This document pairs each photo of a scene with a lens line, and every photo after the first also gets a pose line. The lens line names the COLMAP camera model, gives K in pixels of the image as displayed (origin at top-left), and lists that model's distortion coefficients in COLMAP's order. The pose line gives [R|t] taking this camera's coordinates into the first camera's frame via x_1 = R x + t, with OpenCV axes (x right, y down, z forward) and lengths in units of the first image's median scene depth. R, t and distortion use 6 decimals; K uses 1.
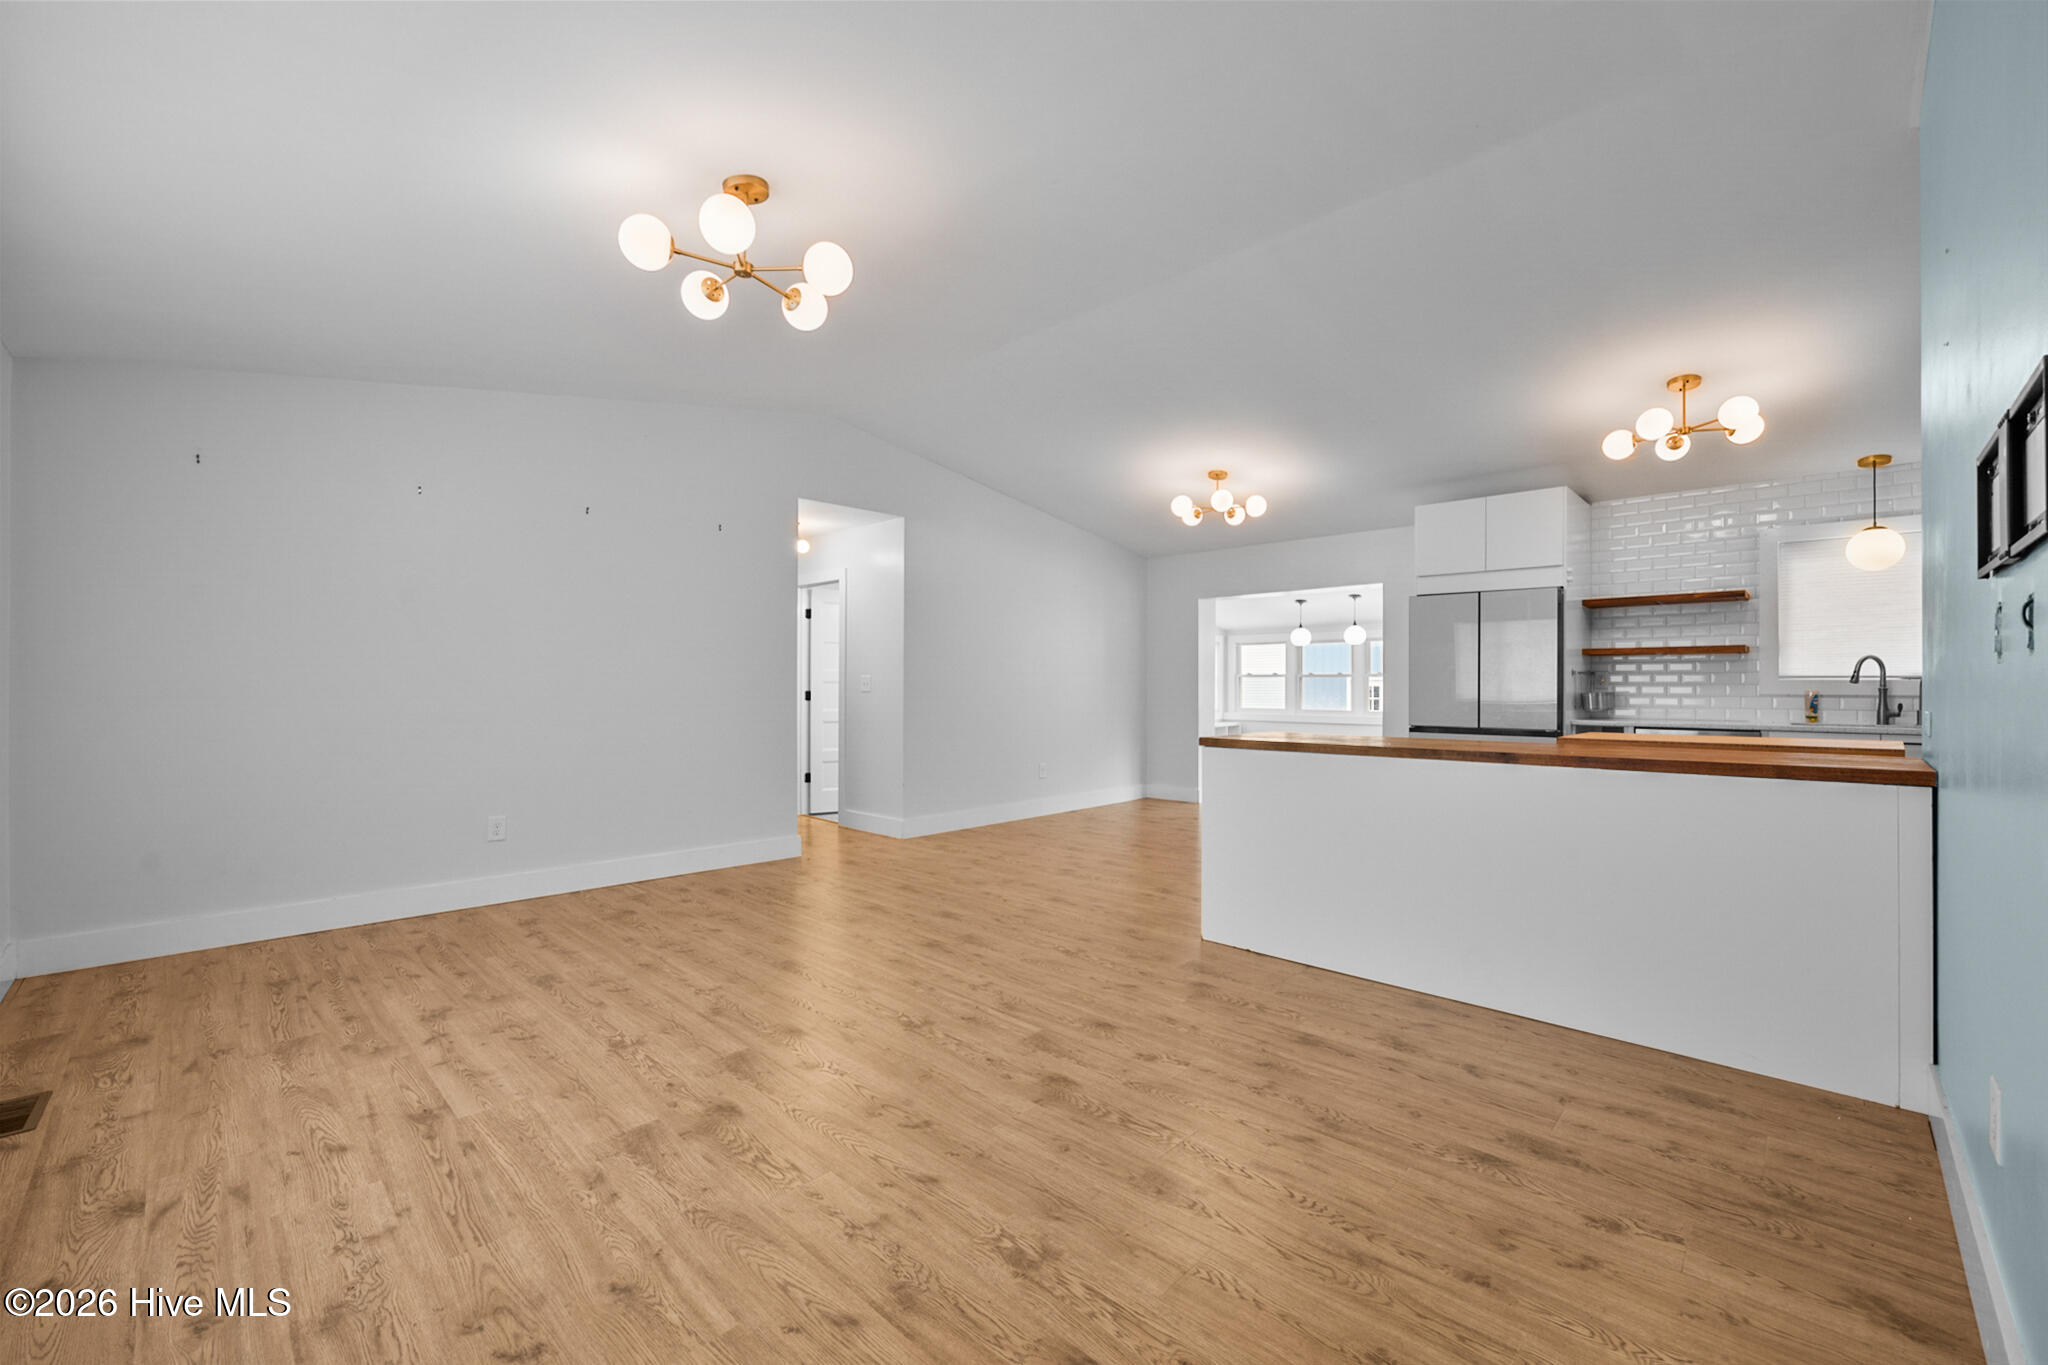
lens RADIAL K [[834.3, 0, 1035.6], [0, 834.3, 695.2], [0, 0, 1]] dist [-0.018023, 0.004522]
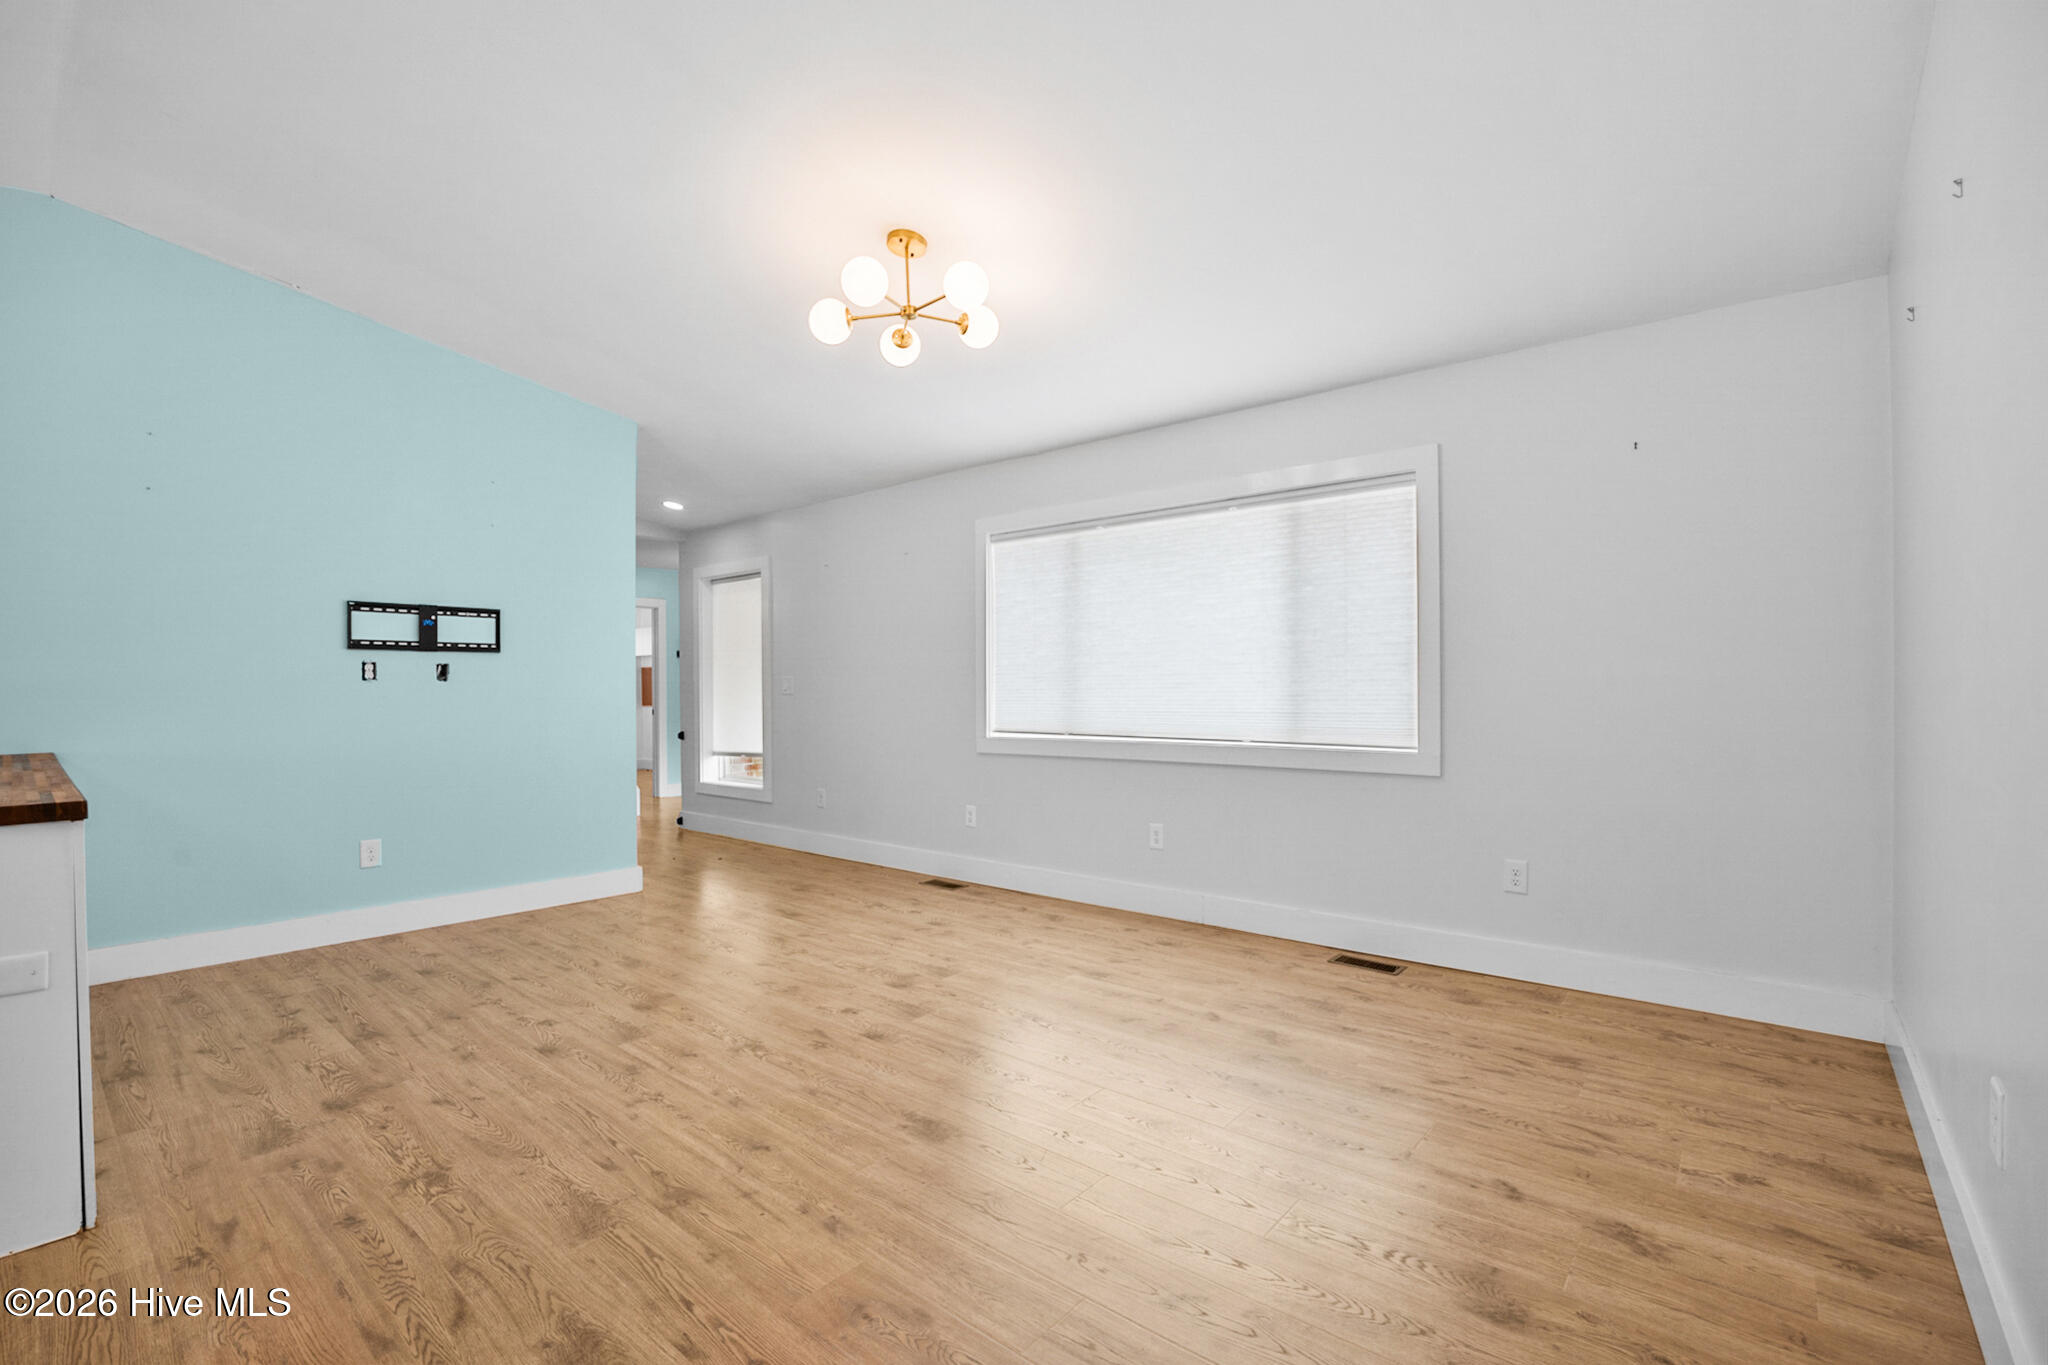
lens RADIAL K [[898.0, 0, 1034.4], [0, 898.0, 672.7], [0, 0, 1]] dist [-0.033296, 0.001388]
pose [[-0.997320, 0.005325, -0.072969, -0.409131], [0.006124, 0.999924, -0.010739, -0.017166], [0.072906, -0.011157, -0.997276, 2.107799]]
